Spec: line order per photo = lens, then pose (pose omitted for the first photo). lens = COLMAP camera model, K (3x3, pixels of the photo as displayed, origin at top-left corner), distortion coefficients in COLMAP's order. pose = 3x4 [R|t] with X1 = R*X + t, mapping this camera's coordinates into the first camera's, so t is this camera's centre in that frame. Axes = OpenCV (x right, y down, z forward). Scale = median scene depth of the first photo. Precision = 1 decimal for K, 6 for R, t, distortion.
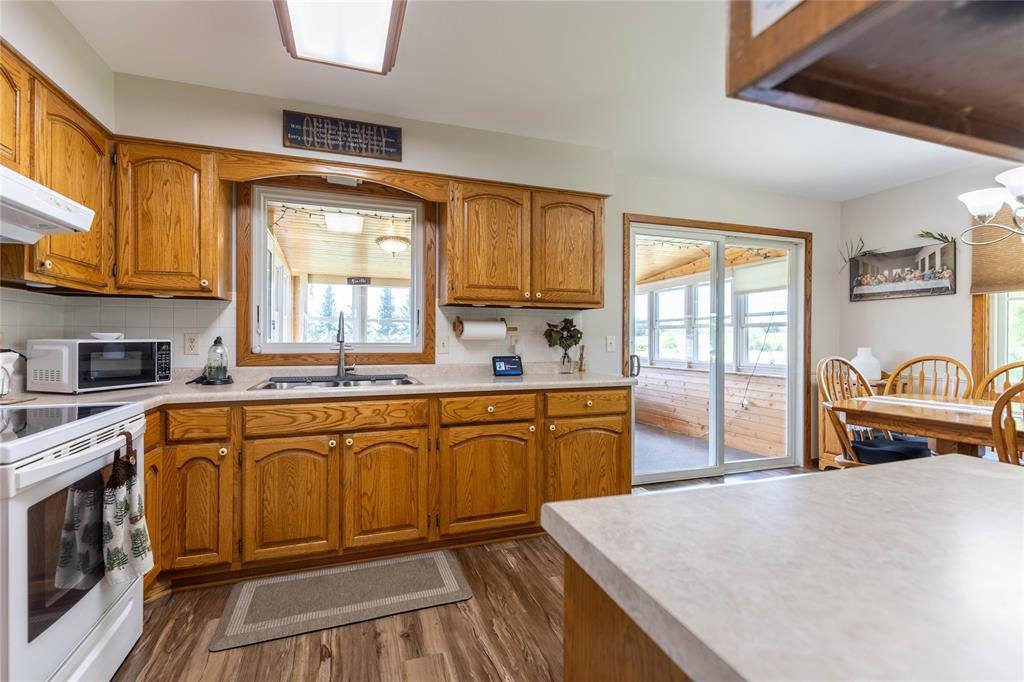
lens RADIAL K [[470.3, 0, 501.8], [0, 470.3, 337.4], [0, 0, 1]] dist [0.013082, -0.003991]
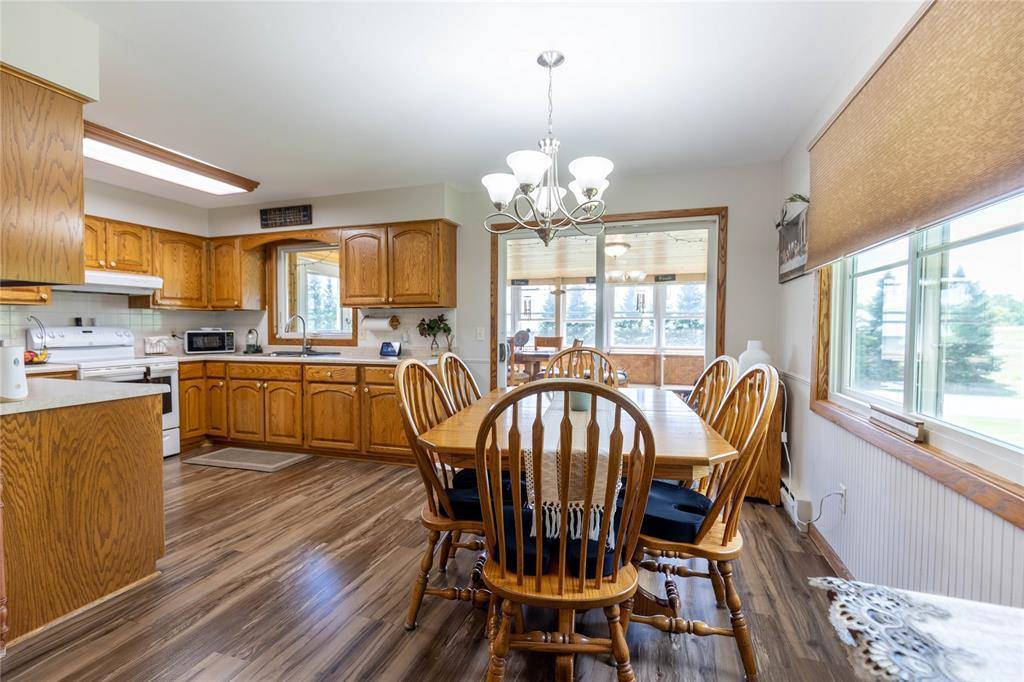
lens RADIAL K [[470.3, 0, 497.9], [0, 470.3, 339.9], [0, 0, 1]] dist [0.013082, -0.003991]
pose [[0.782220, 0.012681, -0.622874, 1.433554], [0.004521, 0.999651, 0.026029, -0.003847], [0.622986, -0.023176, 0.781889, 0.101714]]
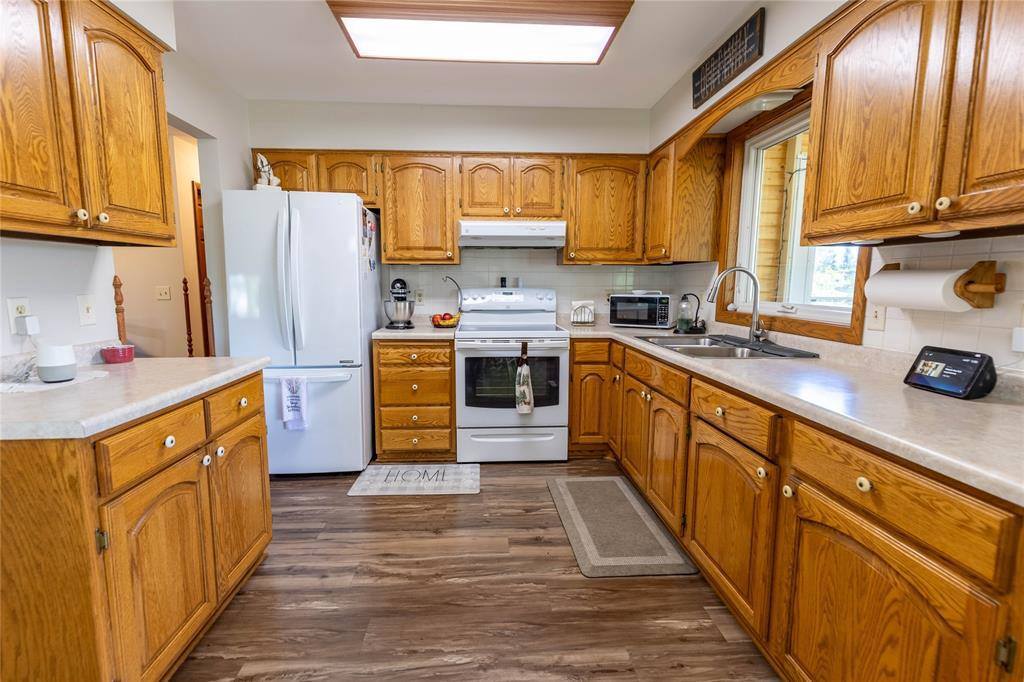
lens RADIAL K [[470.3, 0, 502.7], [0, 470.3, 340.5], [0, 0, 1]] dist [0.013082, -0.003991]
pose [[-0.277260, 0.112557, -0.954179, 0.679928], [-0.004973, 0.992933, 0.118574, -0.023624], [0.960782, 0.037621, -0.274741, 0.887185]]
